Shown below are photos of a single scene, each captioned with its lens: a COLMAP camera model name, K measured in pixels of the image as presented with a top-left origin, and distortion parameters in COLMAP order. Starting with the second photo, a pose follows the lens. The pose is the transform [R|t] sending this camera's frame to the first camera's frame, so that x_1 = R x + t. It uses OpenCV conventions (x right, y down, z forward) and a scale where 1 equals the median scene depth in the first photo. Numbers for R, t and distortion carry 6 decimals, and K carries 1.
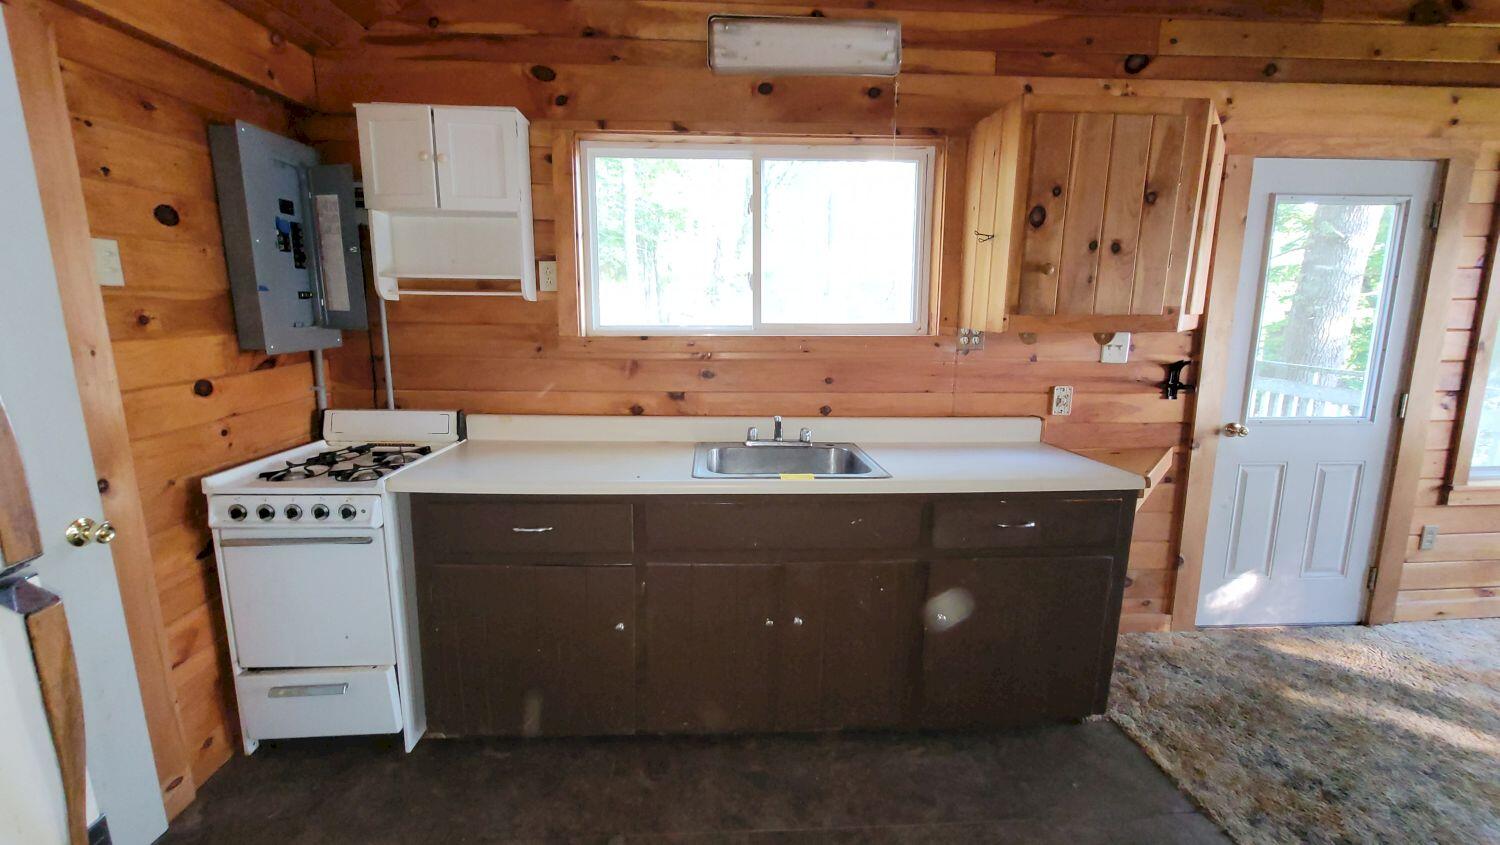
lens RADIAL K [[613.4, 0, 744.2], [0, 613.4, 427.8], [0, 0, 1]] dist [-0.002751, -0.000334]
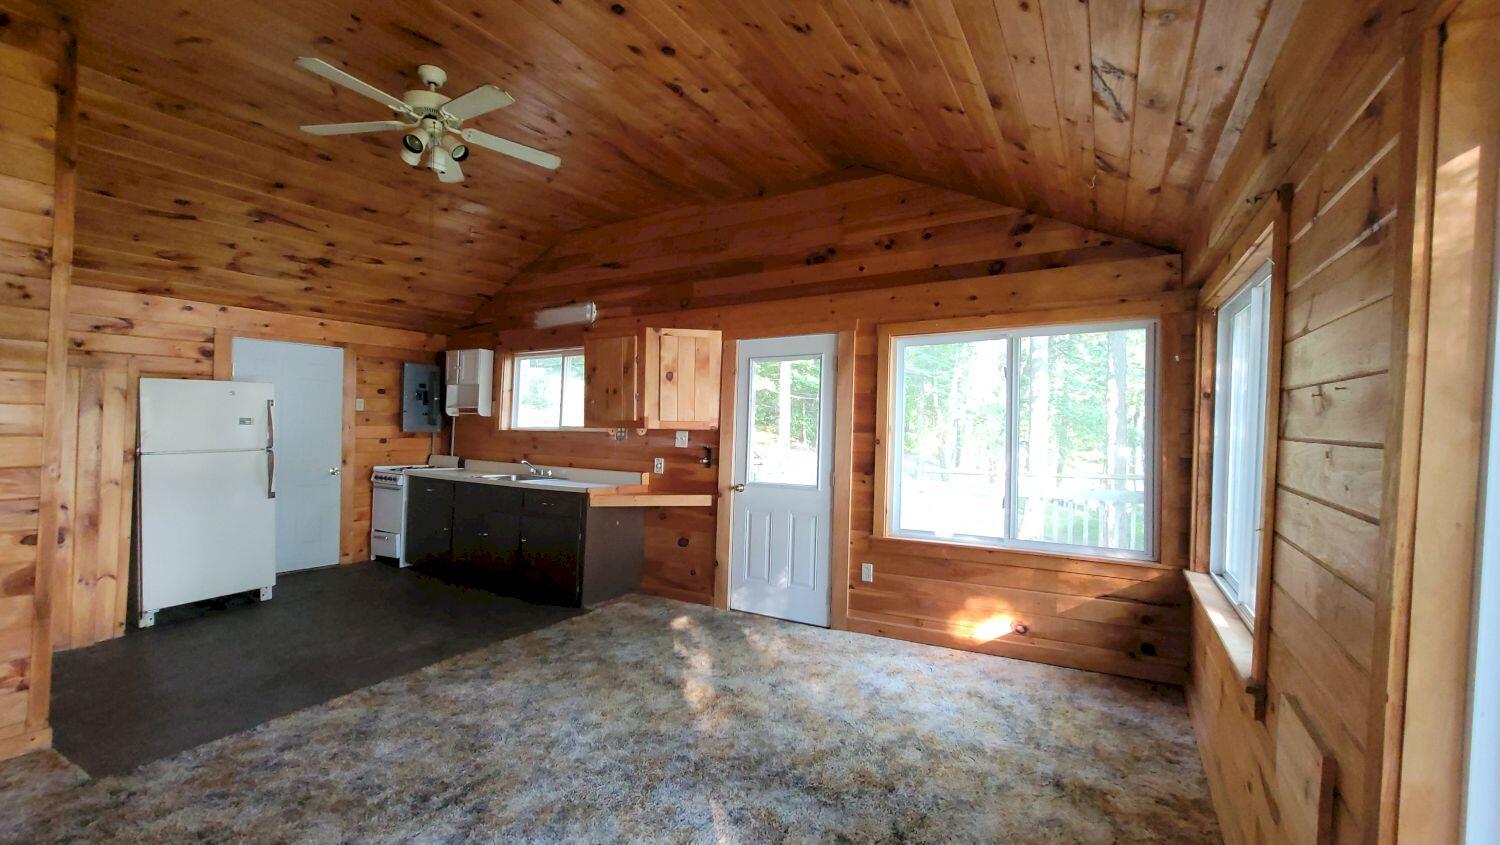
lens RADIAL K [[585.5, 0, 750.0], [0, 585.5, 422.5], [0, 0, 1]] dist [0.000066, -0.000031]
pose [[0.833839, 0.003667, -0.551995, 2.235610], [-0.118311, 0.977927, -0.172223, 0.133778], [0.539180, 0.208913, 0.815868, -0.480700]]
